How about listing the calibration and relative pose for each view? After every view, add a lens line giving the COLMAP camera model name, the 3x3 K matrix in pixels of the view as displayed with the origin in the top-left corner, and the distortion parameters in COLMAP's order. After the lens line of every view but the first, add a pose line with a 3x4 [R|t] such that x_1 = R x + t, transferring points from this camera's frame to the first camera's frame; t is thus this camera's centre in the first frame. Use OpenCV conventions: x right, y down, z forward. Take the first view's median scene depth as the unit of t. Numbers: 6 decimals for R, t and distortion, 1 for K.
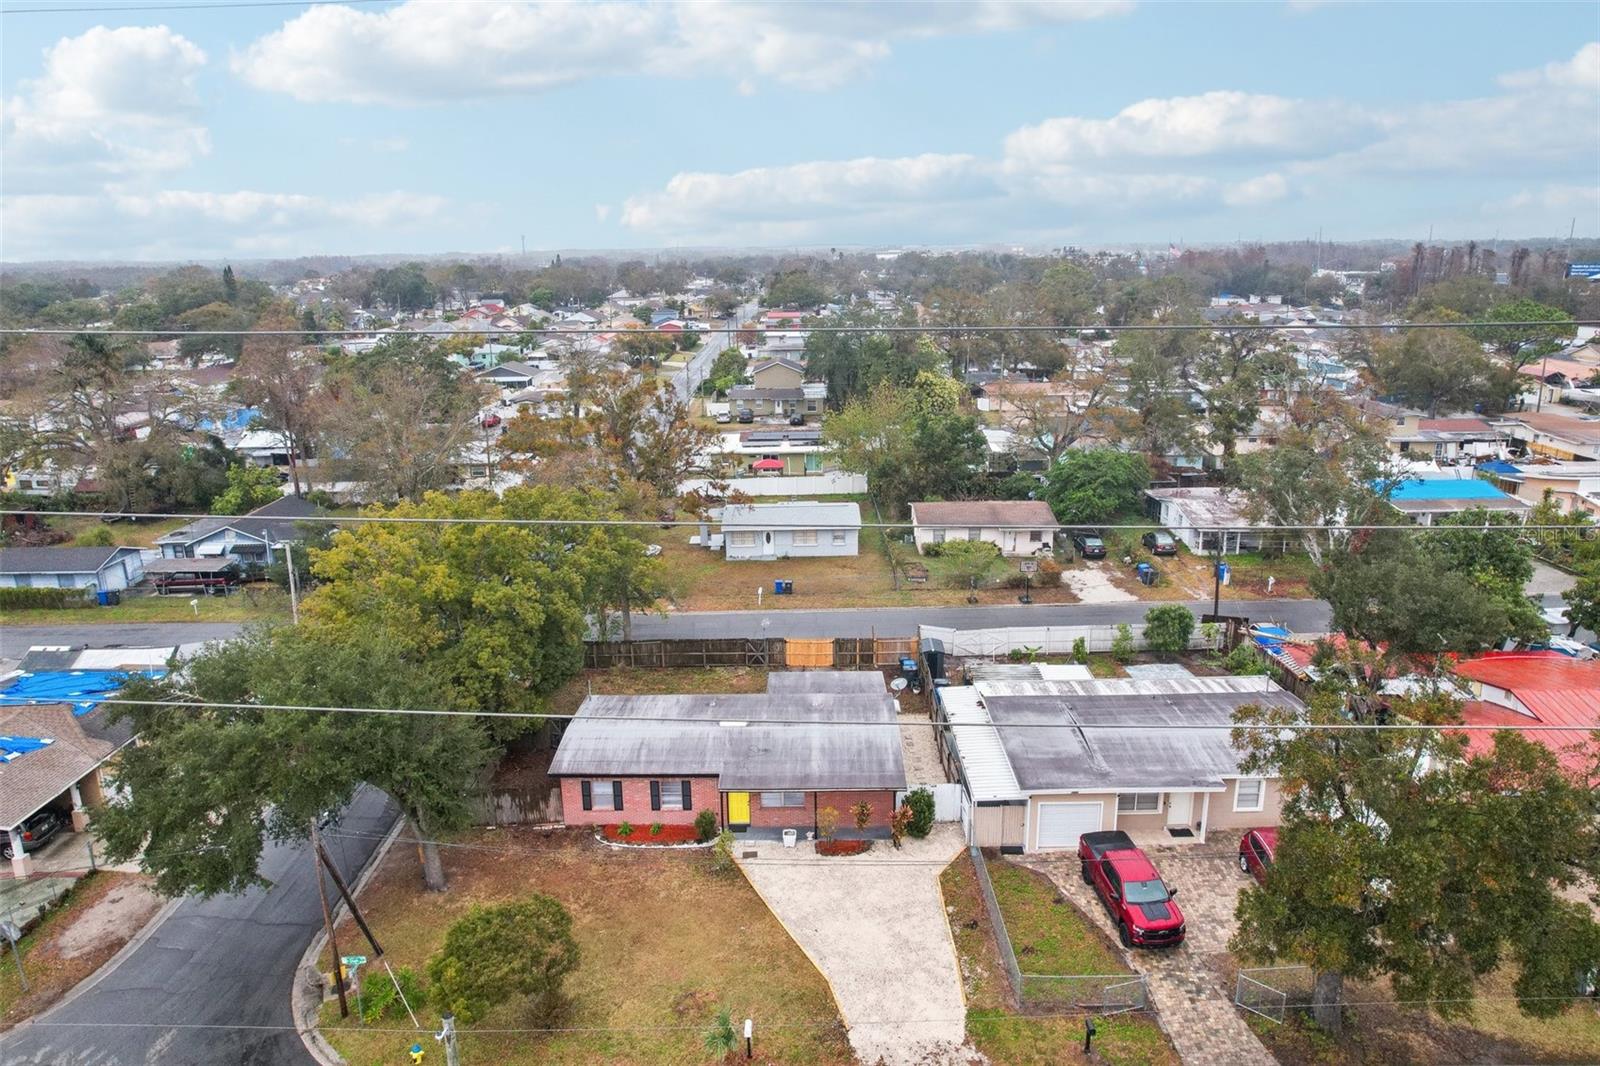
lens RADIAL K [[1020.4, 0, 803.1], [0, 1020.4, 540.6], [0, 0, 1]] dist [-0.070203, 0.058843]
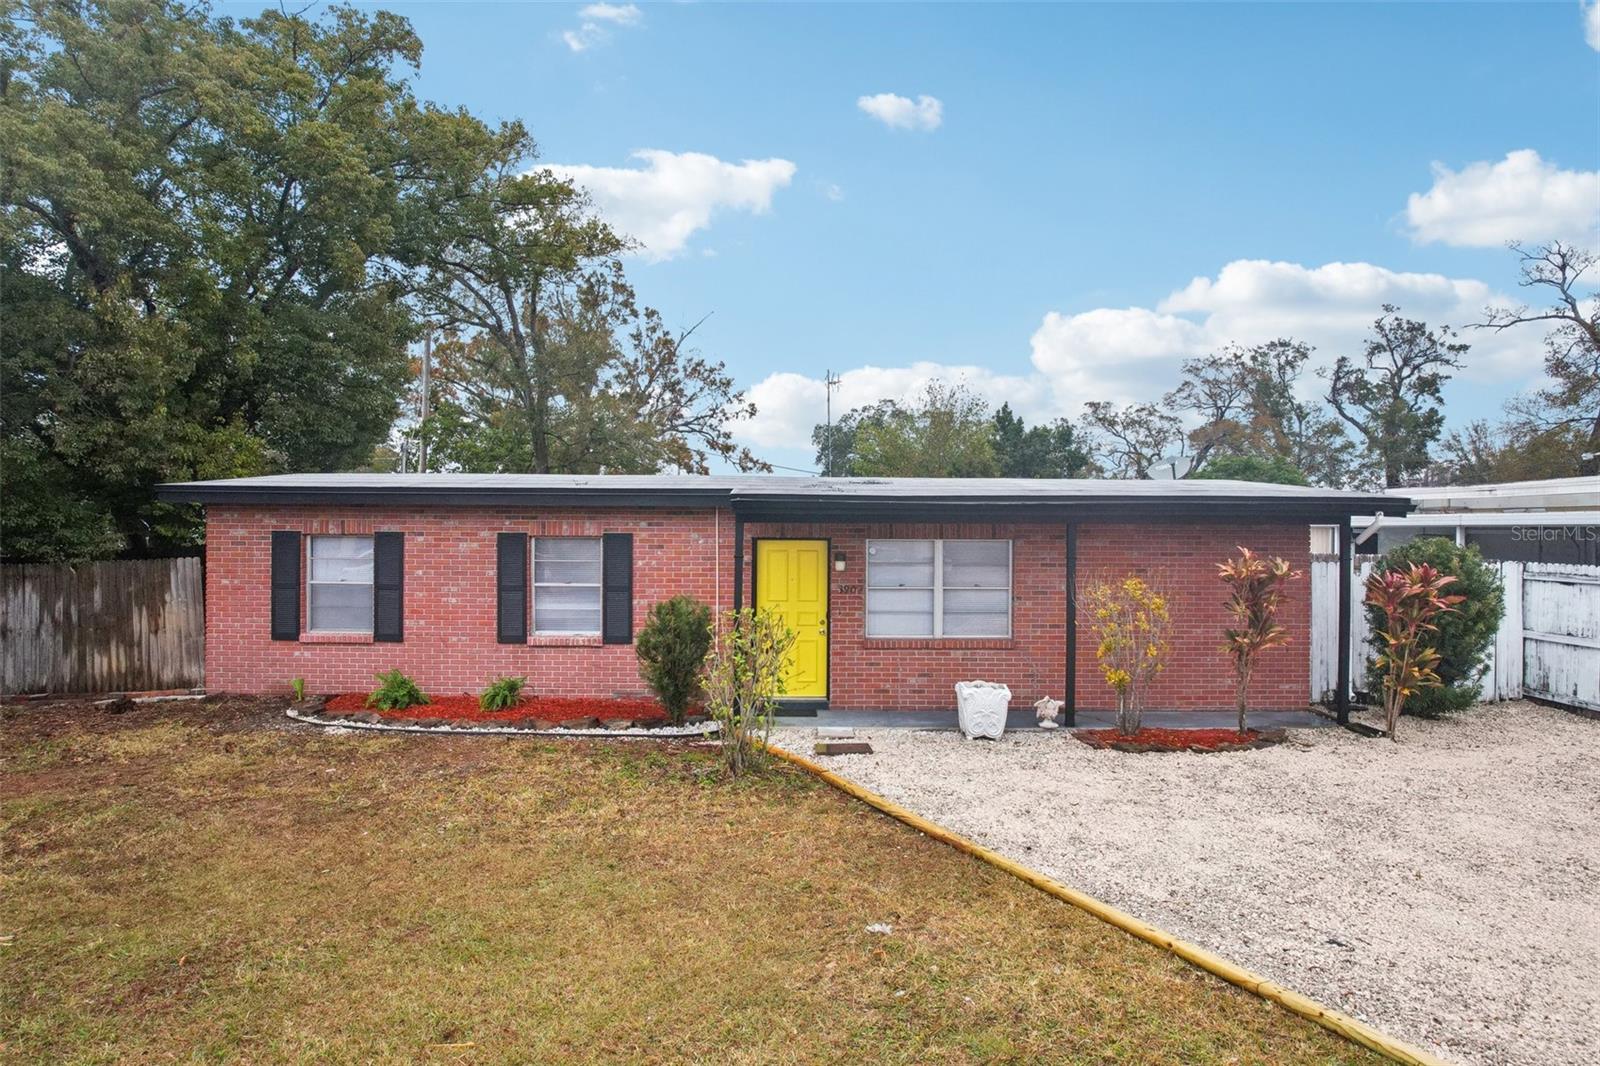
lens RADIAL K [[1020.4, 0, 803.1], [0, 1020.4, 540.6], [0, 0, 1]] dist [-0.070203, 0.058843]
pose [[0.999640, 0.024788, 0.010237, -0.046578], [-0.021431, 0.967809, -0.250773, 0.227719], [-0.016123, 0.250463, 0.967992, 0.517336]]
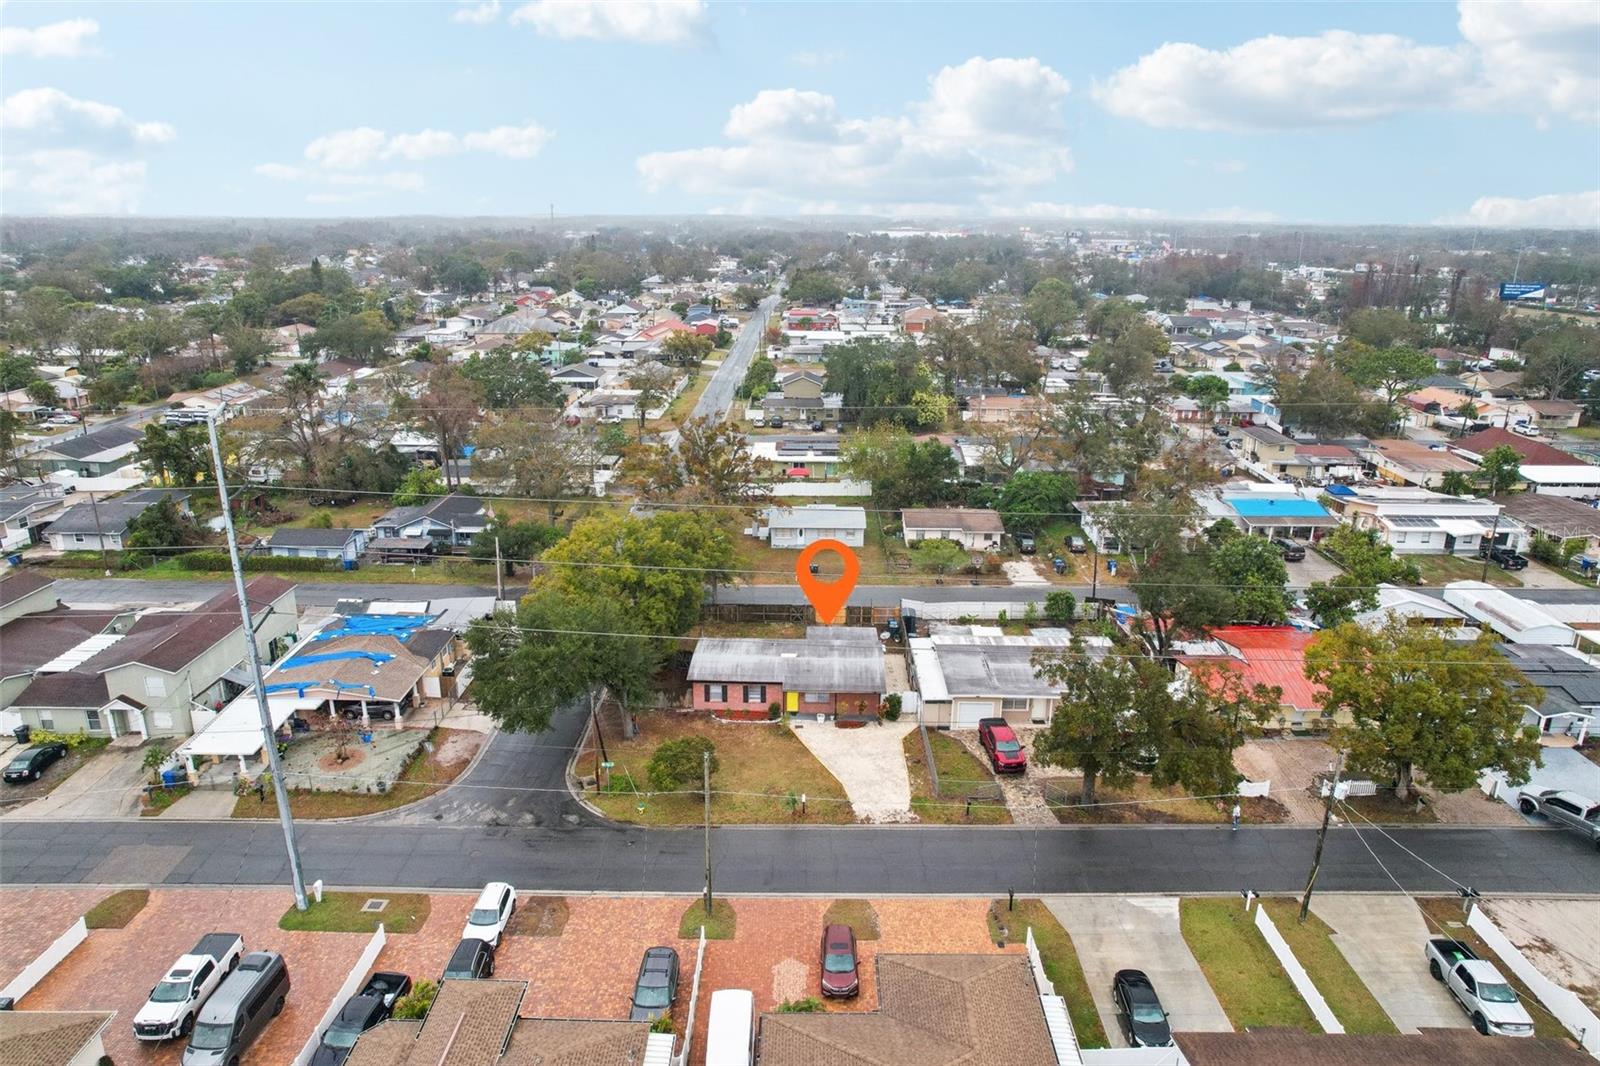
lens RADIAL K [[1020.4, 0, 803.1], [0, 1020.4, 540.6], [0, 0, 1]] dist [-0.070203, 0.058843]
pose [[0.999662, 0.025505, -0.005052, -0.031352], [-0.025254, 0.998685, 0.044609, -0.073639], [0.006183, -0.044466, 0.998992, -0.569076]]
